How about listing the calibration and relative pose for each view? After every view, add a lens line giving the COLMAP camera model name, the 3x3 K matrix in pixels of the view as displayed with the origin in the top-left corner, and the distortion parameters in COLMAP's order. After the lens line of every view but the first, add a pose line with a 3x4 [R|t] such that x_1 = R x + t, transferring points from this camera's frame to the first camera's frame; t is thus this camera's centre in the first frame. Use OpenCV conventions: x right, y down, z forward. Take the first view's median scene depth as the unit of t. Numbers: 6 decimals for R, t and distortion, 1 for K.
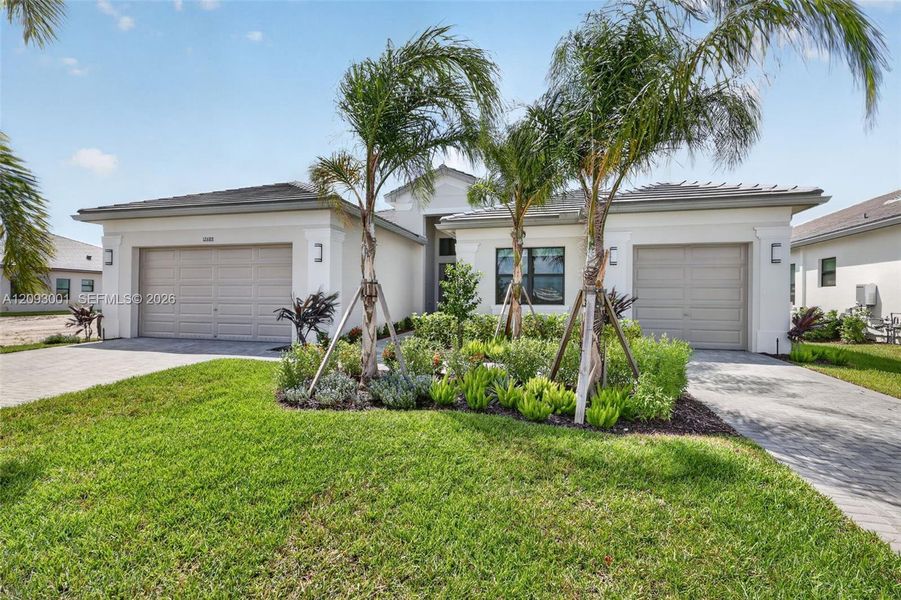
lens RADIAL K [[419.0, 0, 449.9], [0, 419.0, 298.4], [0, 0, 1]] dist [0.000699, 0.001823]
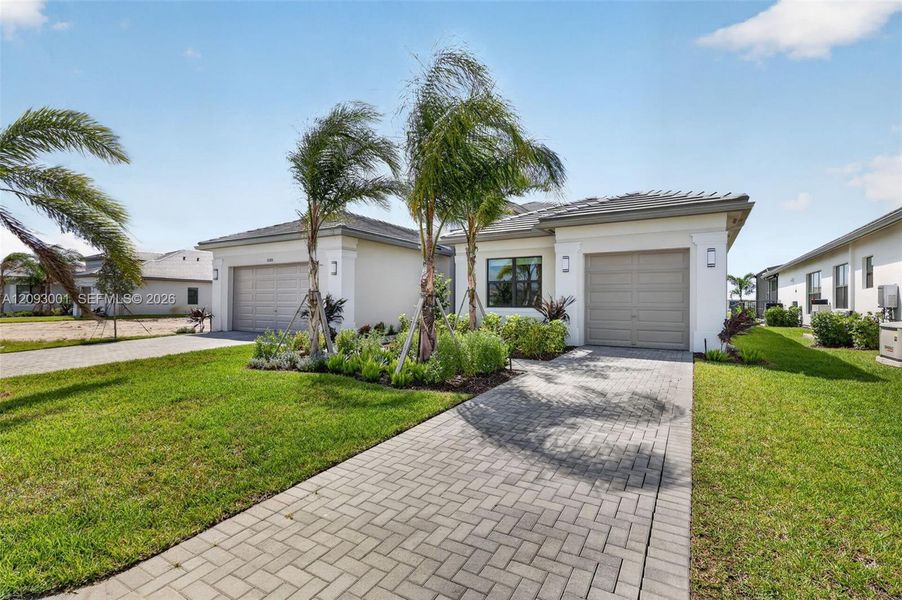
lens RADIAL K [[419.5, 0, 450.7], [0, 419.5, 301.0], [0, 0, 1]] dist [0.000699, 0.001823]
pose [[0.961076, -0.004734, -0.276245, 0.377386], [0.002797, 0.999969, -0.007405, 0.005354], [0.276271, 0.006344, 0.961059, -0.161619]]
